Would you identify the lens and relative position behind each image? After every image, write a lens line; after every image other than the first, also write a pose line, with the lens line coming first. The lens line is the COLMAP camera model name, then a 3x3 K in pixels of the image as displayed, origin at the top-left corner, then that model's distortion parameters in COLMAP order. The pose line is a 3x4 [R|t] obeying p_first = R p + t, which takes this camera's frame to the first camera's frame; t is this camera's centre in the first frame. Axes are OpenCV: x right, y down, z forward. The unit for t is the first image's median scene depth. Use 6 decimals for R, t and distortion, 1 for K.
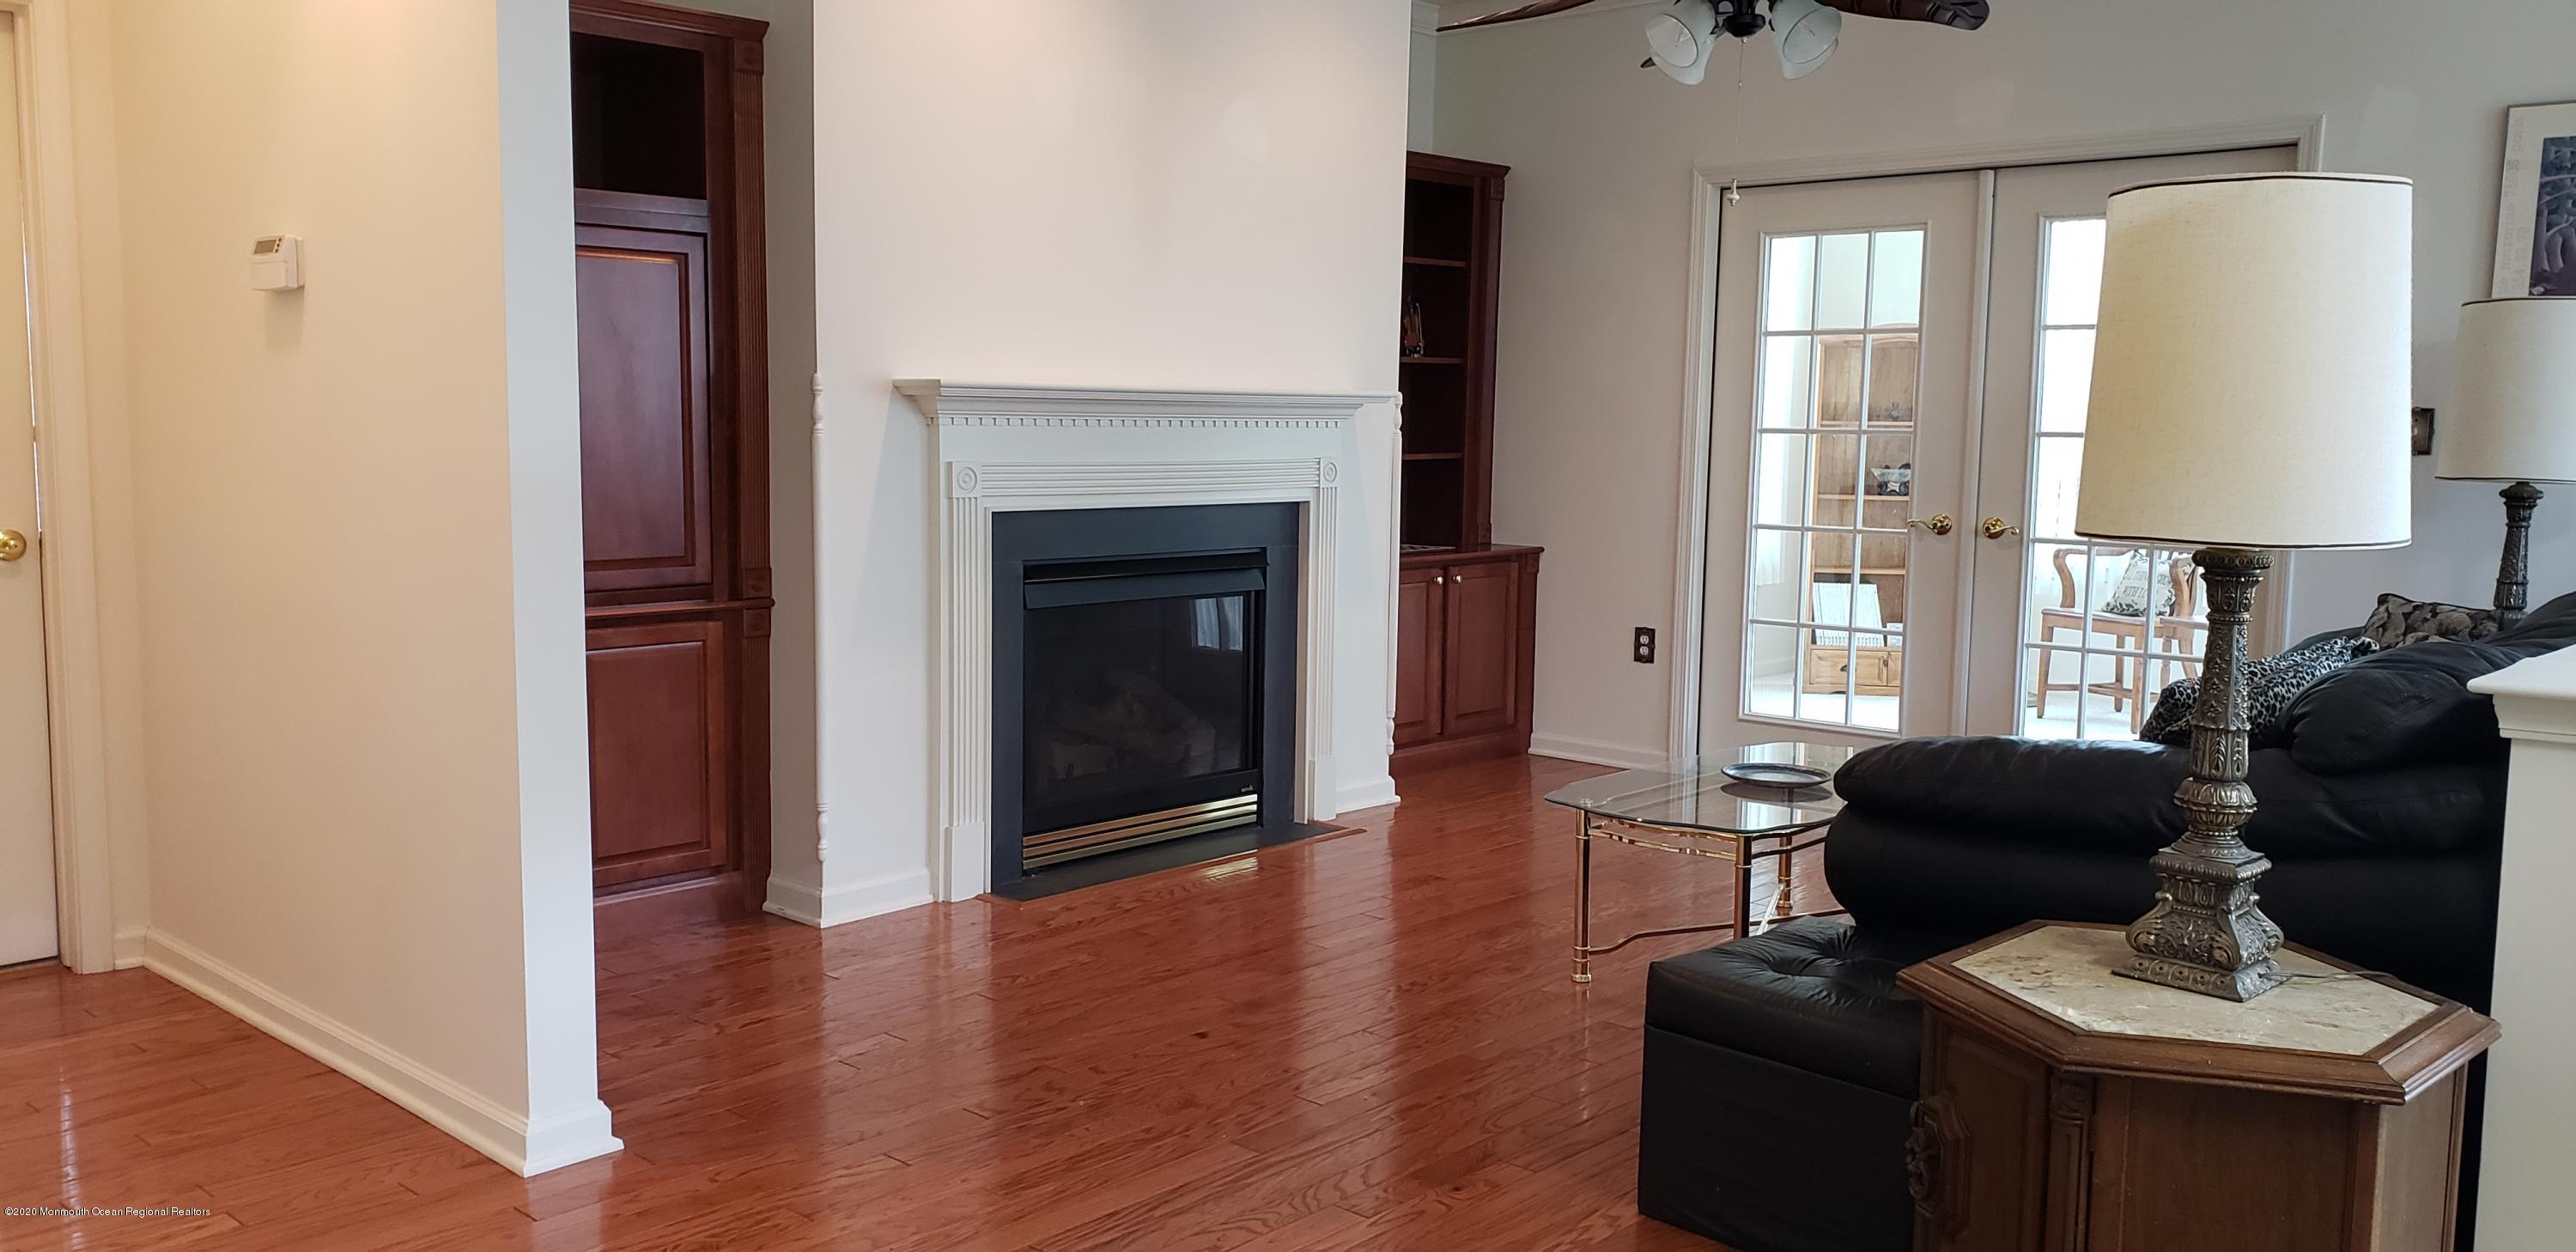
lens RADIAL K [[1995.5, 0, 1203.8], [0, 1995.5, 621.1], [0, 0, 1]] dist [0.070486, -0.001537]
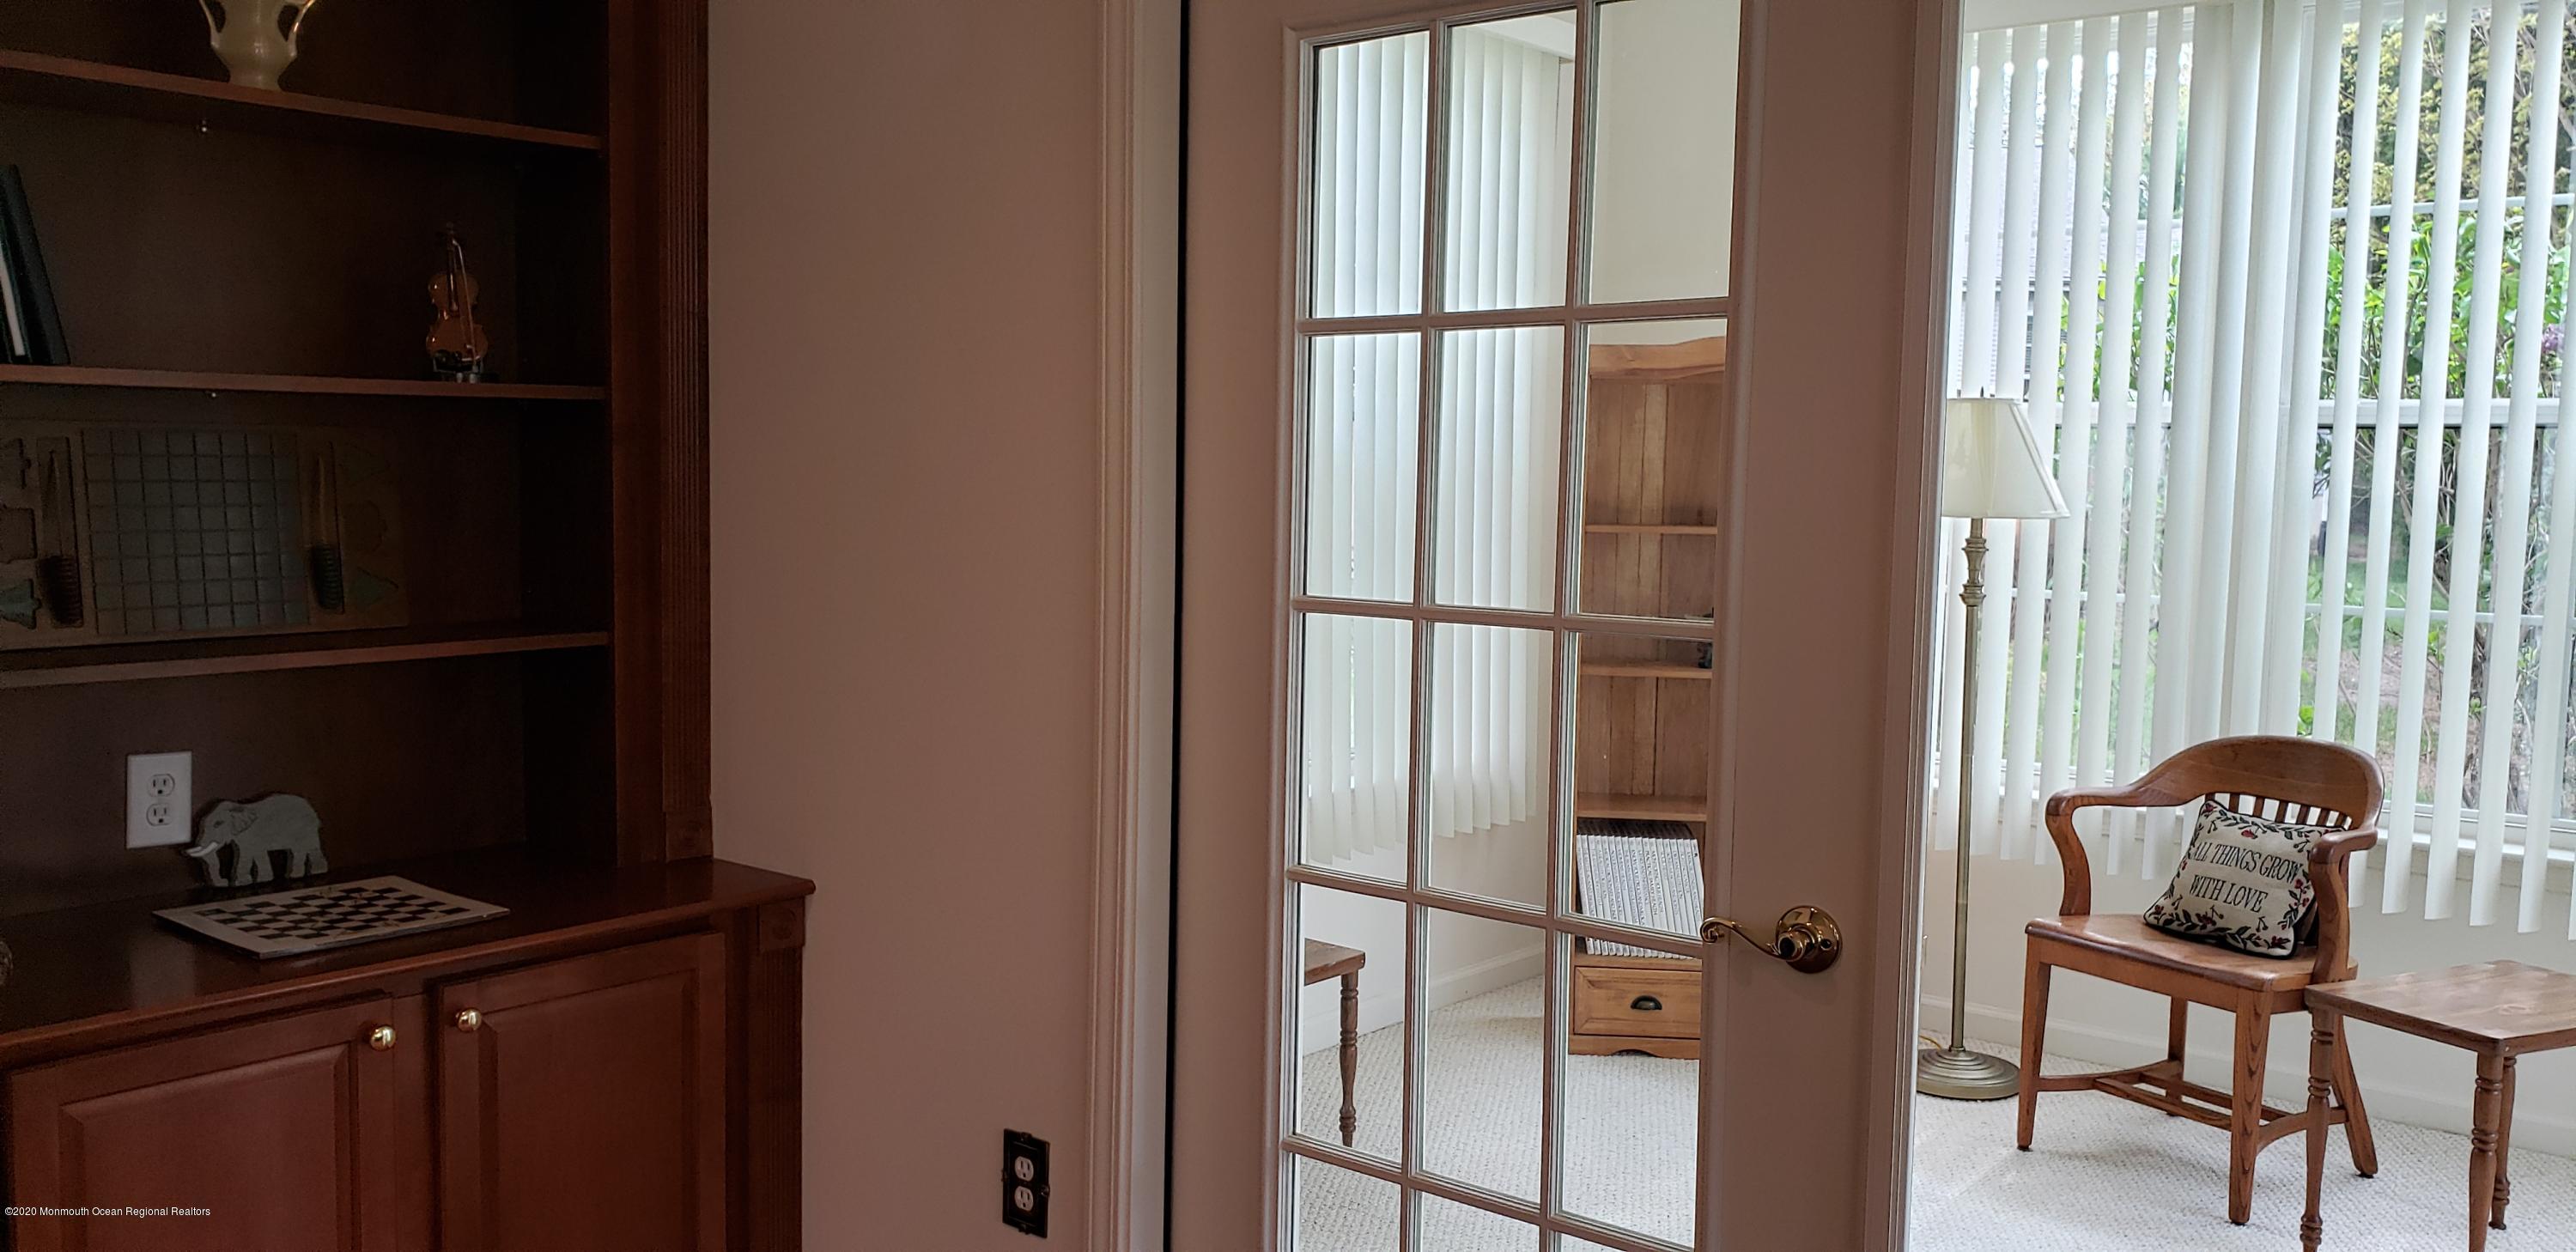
lens RADIAL K [[1978.4, 0, 1288.0], [0, 1978.4, 626.0], [0, 0, 1]] dist [0.060538, -0.126034]
pose [[0.996185, -0.013090, 0.086277, 0.248280], [0.014933, 0.999673, -0.020749, -0.082977], [-0.085977, 0.021959, 0.996055, 0.669352]]
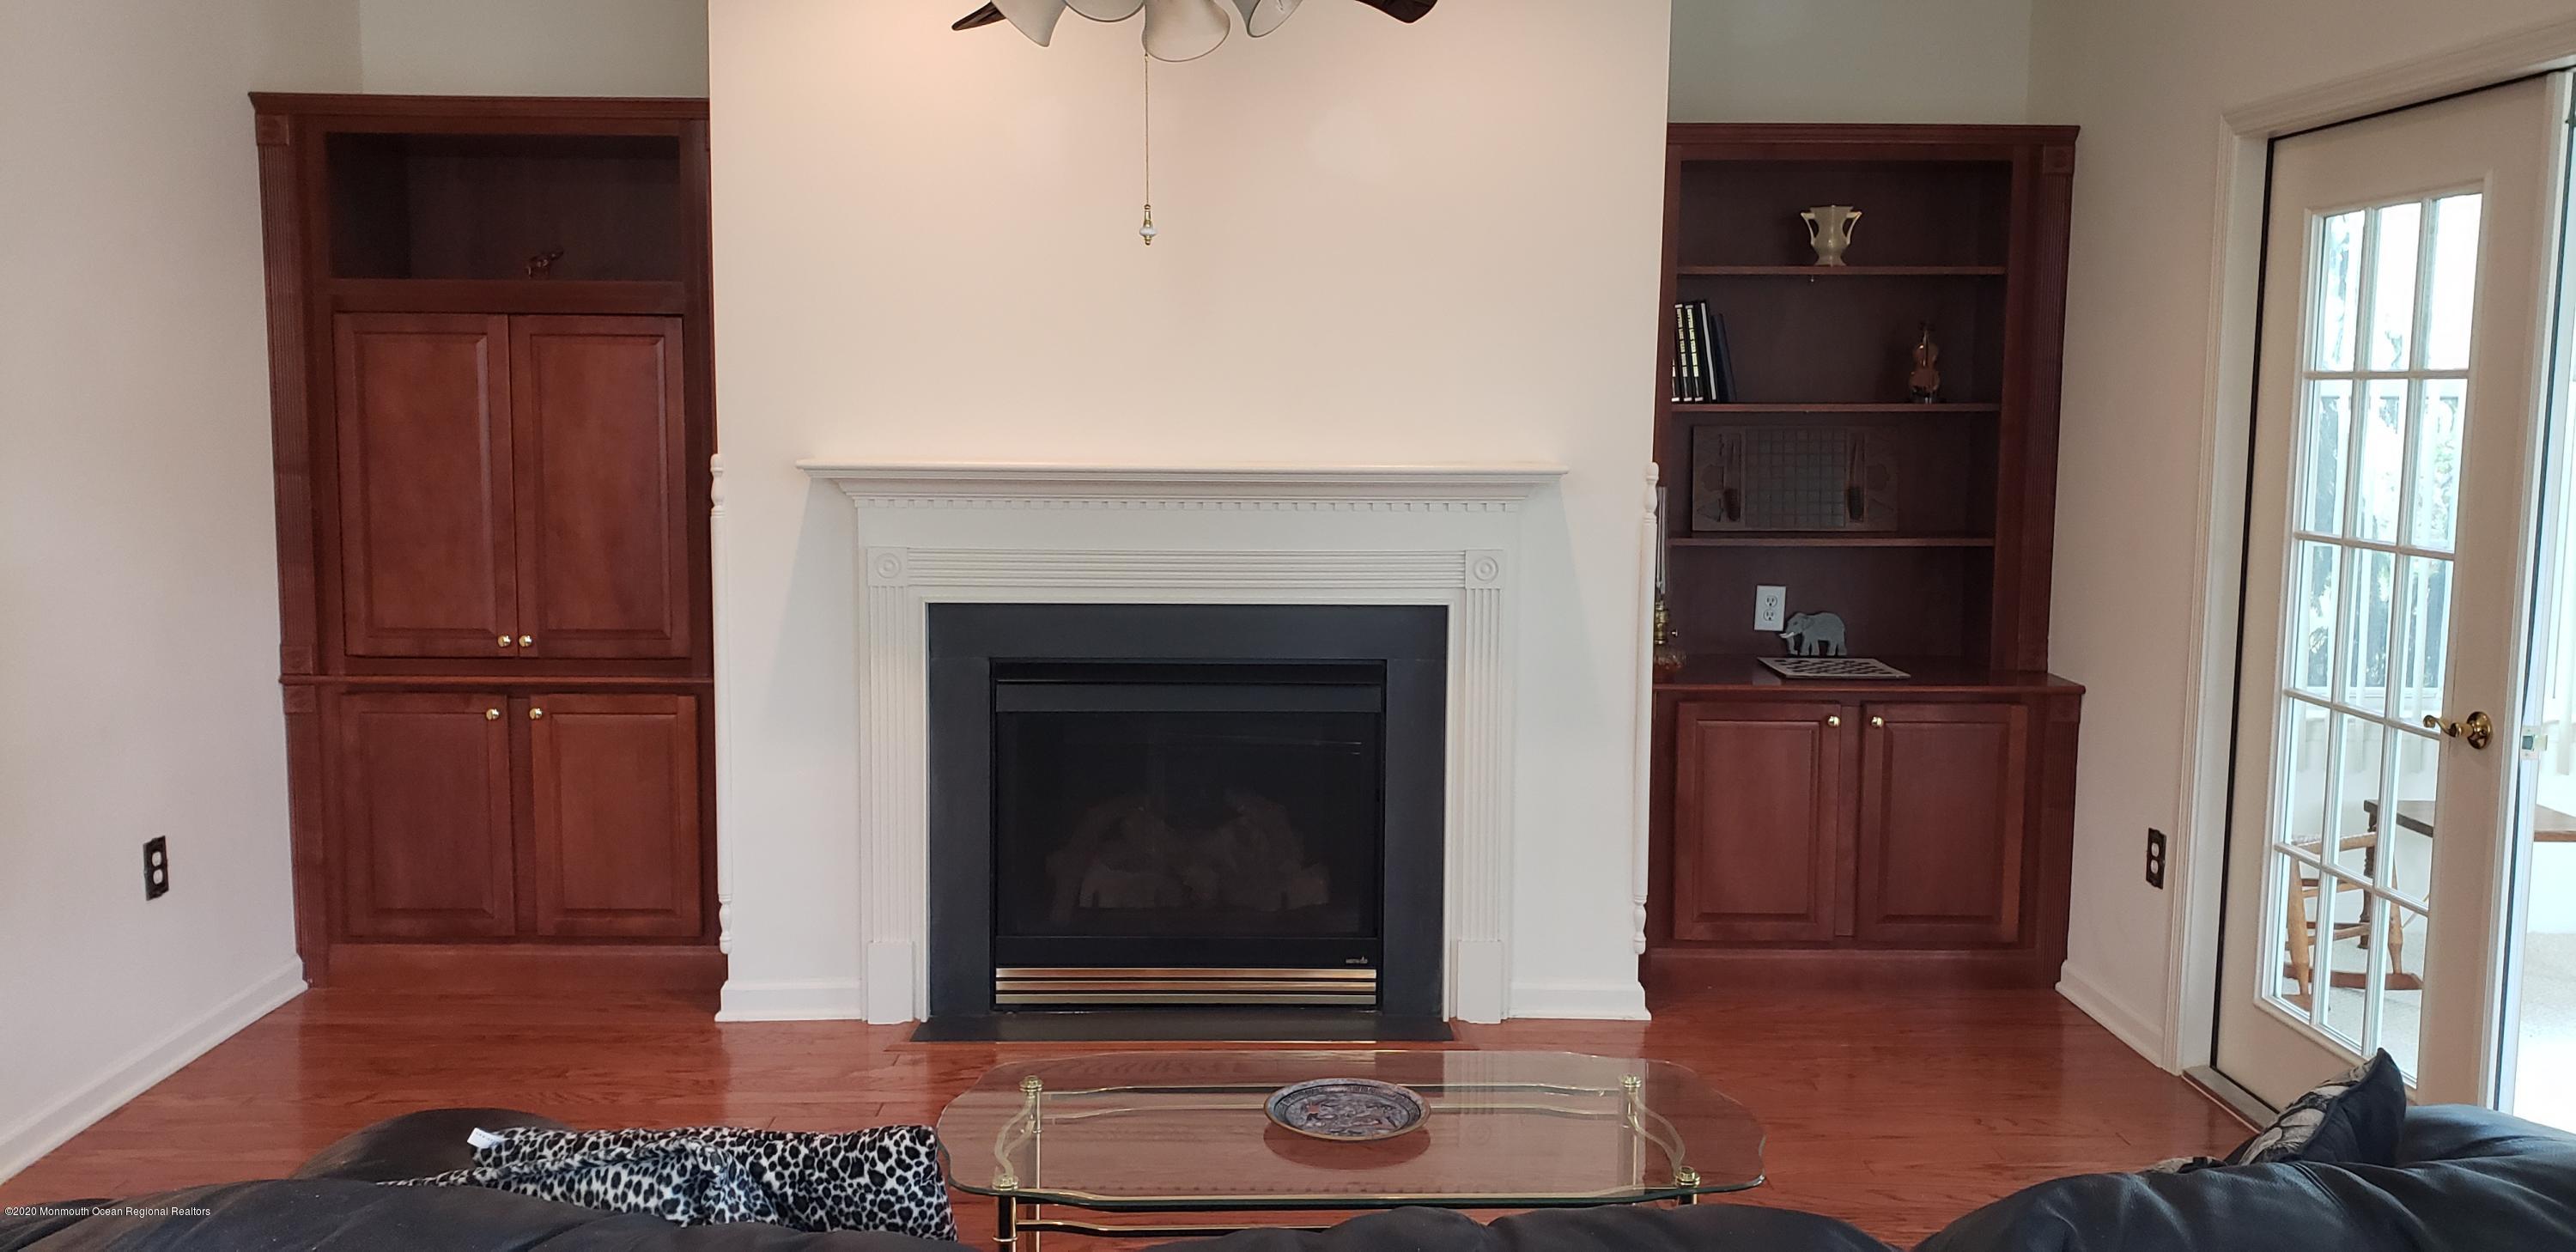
lens RADIAL K [[1989.8, 0, 1254.4], [0, 1989.8, 532.2], [0, 0, 1]] dist [0.077072, -0.001112]
pose [[0.691727, 0.036592, -0.721231, 0.502005], [-0.068985, 0.997496, -0.015555, -0.063795], [0.718857, 0.060514, 0.692520, 0.362595]]
